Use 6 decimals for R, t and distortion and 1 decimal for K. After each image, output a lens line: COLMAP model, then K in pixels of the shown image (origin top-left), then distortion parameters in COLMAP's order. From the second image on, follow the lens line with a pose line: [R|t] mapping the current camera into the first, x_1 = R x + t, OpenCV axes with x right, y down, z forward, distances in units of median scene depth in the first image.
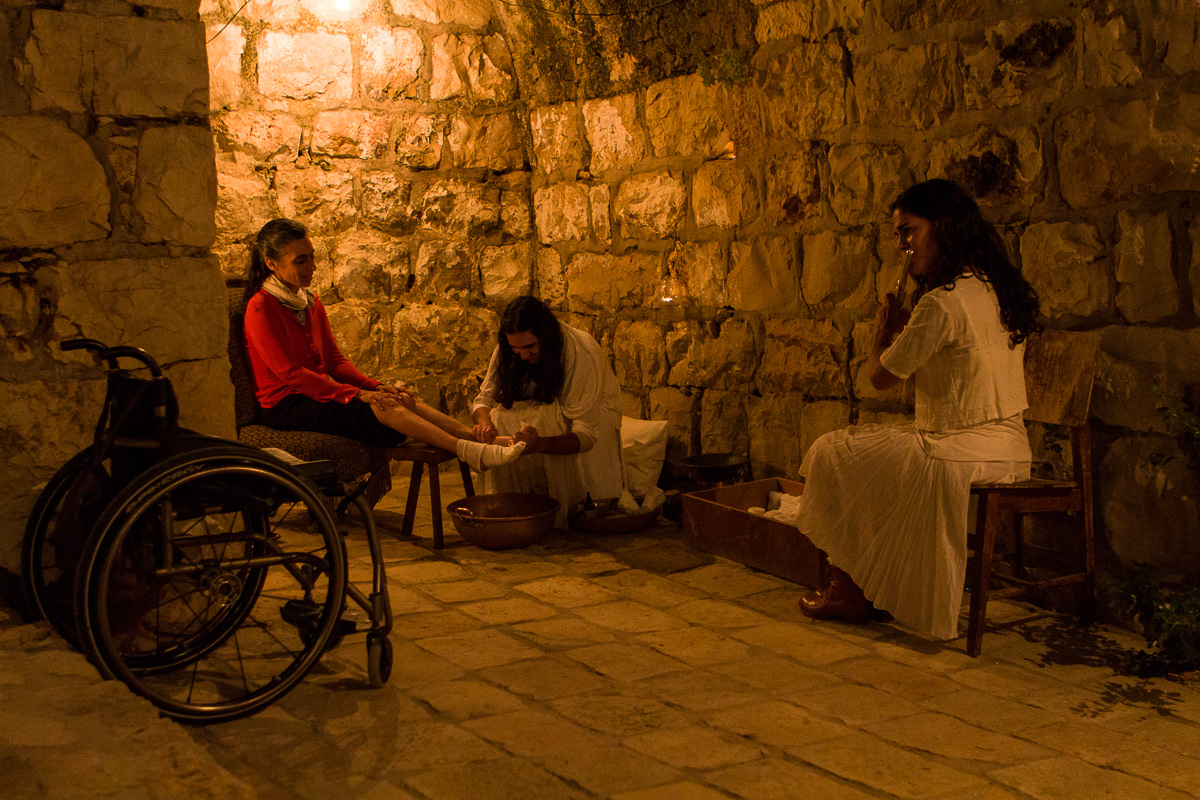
lens RADIAL K [[1472.5, 0, 601.9], [0, 1472.5, 370.2], [0, 0, 1]] dist [-0.000881, -0.026827]
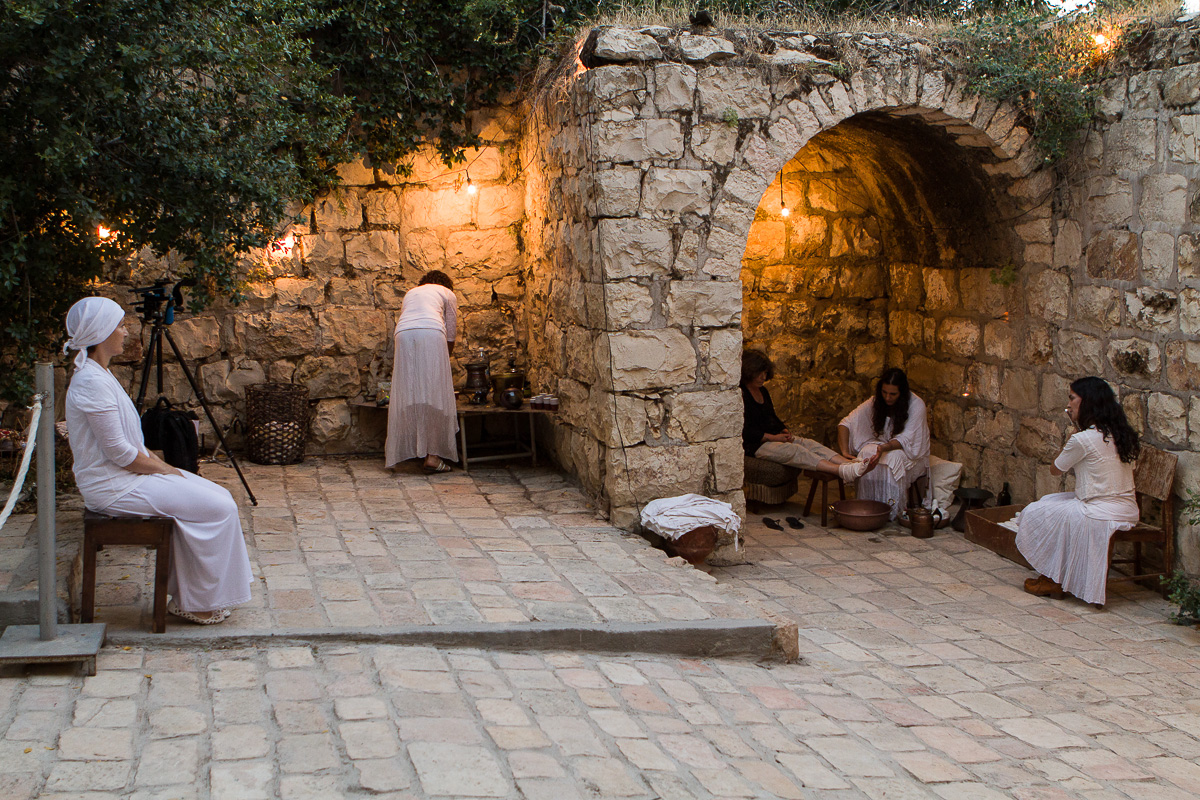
lens RADIAL K [[1472.5, 0, 601.9], [0, 1472.5, 370.2], [0, 0, 1]] dist [-0.000881, -0.026827]
pose [[0.974653, 0.056791, -0.216396, 0.000452], [-0.047893, 0.997786, 0.046145, -0.123754], [0.218537, -0.034611, 0.975215, -0.708959]]
